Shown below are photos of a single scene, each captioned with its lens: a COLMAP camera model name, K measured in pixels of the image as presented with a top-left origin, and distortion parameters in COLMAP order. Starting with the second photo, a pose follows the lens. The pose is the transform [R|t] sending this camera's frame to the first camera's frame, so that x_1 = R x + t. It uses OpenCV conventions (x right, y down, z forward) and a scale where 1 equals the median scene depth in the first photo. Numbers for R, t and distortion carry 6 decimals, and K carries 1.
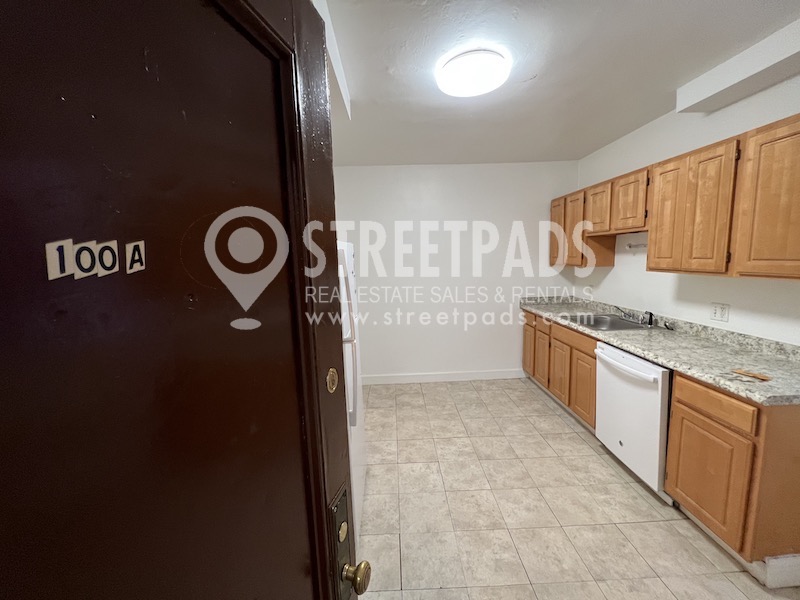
lens RADIAL K [[320.3, 0, 397.1], [0, 320.3, 298.4], [0, 0, 1]] dist [-0.000863, 0.000226]
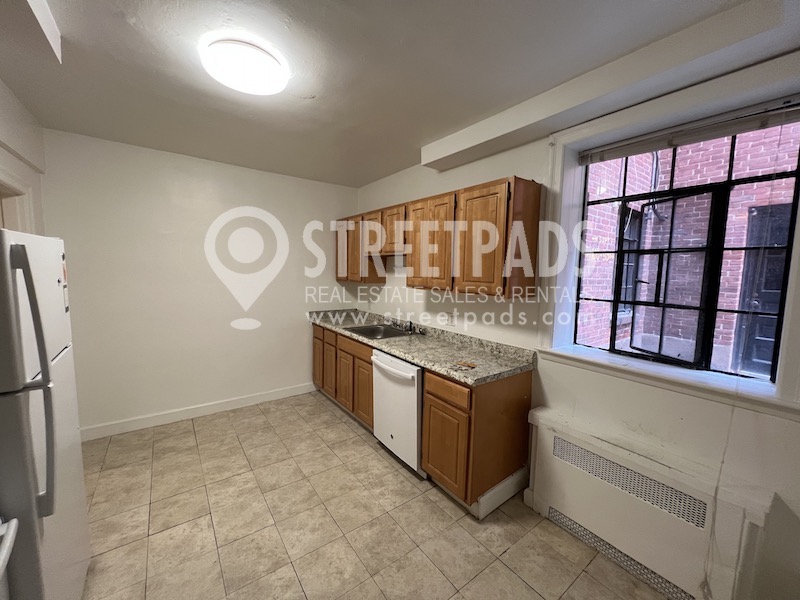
lens RADIAL K [[320.3, 0, 397.0], [0, 320.3, 298.1], [0, 0, 1]] dist [-0.000863, 0.000226]
pose [[0.817489, 0.001533, 0.575942, 0.051268], [0.023883, 0.999046, -0.036558, -0.002448], [-0.575448, 0.043641, 0.816673, 0.028450]]
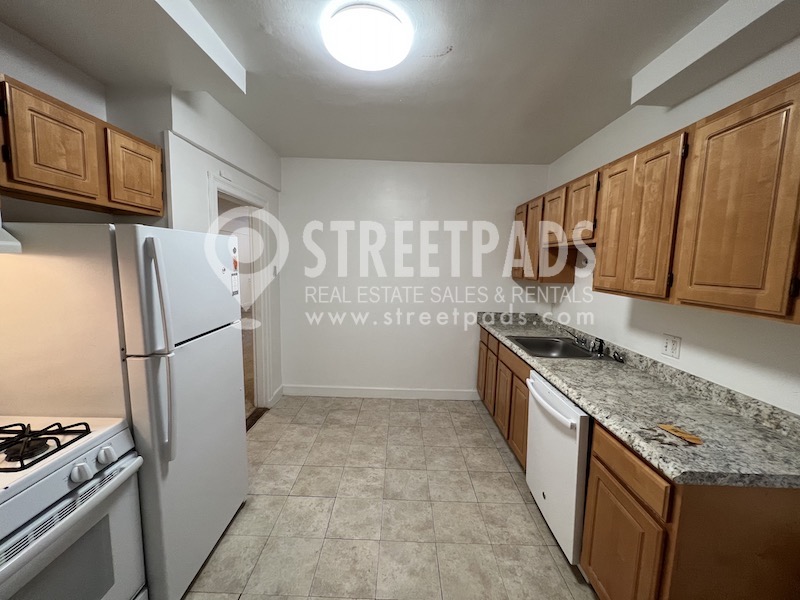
lens RADIAL K [[320.3, 0, 397.0], [0, 320.3, 298.3], [0, 0, 1]] dist [-0.000863, 0.000226]
pose [[0.997627, 0.064666, -0.023654, 0.309022], [-0.065052, 0.997755, -0.015906, -0.020365], [0.022573, 0.017407, 0.999594, 0.154151]]
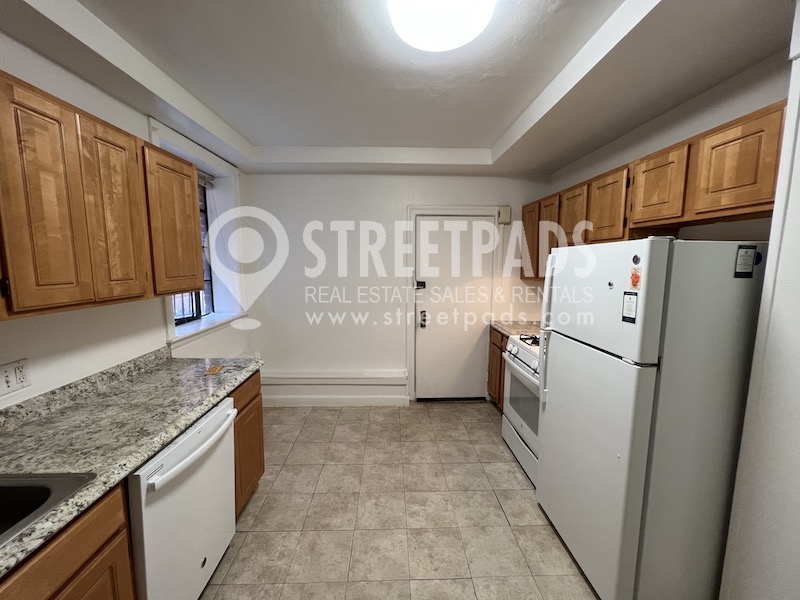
lens RADIAL K [[320.3, 0, 396.7], [0, 320.3, 298.4], [0, 0, 1]] dist [-0.000863, 0.000226]
pose [[-0.999412, 0.034269, -0.001078, 0.295172], [0.032945, 0.968549, 0.246633, -0.215154], [0.009496, 0.246452, -0.969108, 1.518121]]
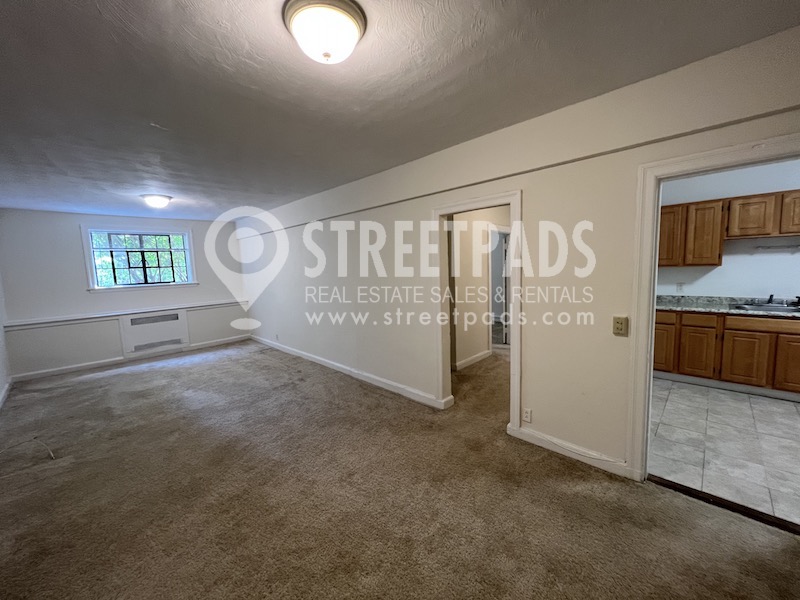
lens RADIAL K [[320.3, 0, 397.0], [0, 320.3, 299.1], [0, 0, 1]] dist [-0.000863, 0.000226]
pose [[0.721021, -0.068854, 0.689484, -1.562130], [0.106734, 0.994211, -0.012332, -0.127169], [-0.684643, 0.082483, 0.724196, 1.404068]]
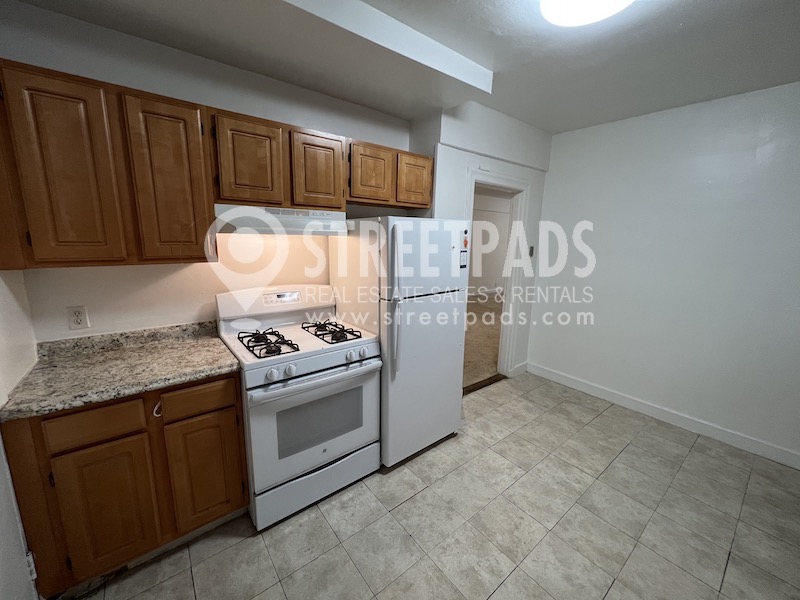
lens RADIAL K [[320.3, 0, 397.6], [0, 320.3, 298.2], [0, 0, 1]] dist [-0.000863, 0.000226]
pose [[0.601617, 0.198395, -0.773755, 0.556364], [-0.146443, 0.979641, 0.137322, -0.030703], [0.785246, 0.030696, 0.618423, 0.177005]]
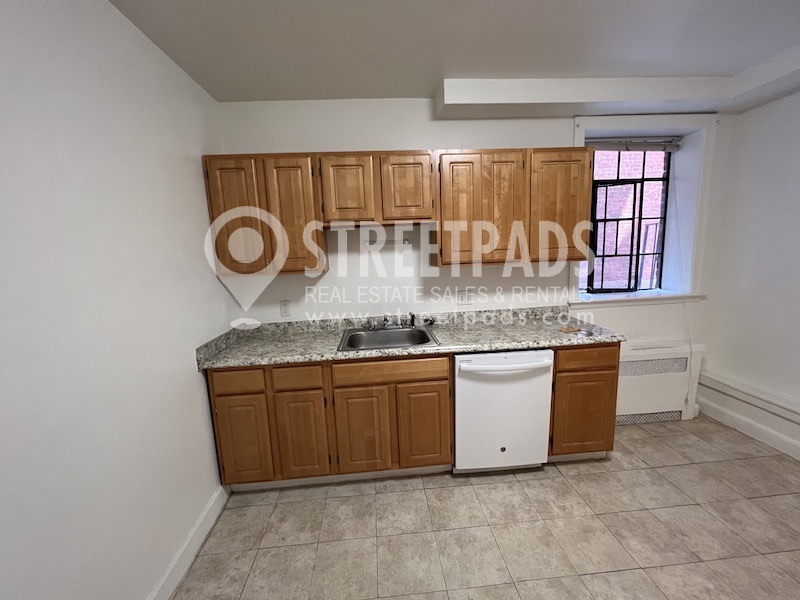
lens RADIAL K [[320.3, 0, 397.8], [0, 320.3, 298.2], [0, 0, 1]] dist [-0.000863, 0.000226]
pose [[-0.057757, -0.111129, 0.992126, -0.153927], [0.174675, 0.977330, 0.119641, -0.139774], [-0.982931, 0.180210, -0.037036, 1.269426]]
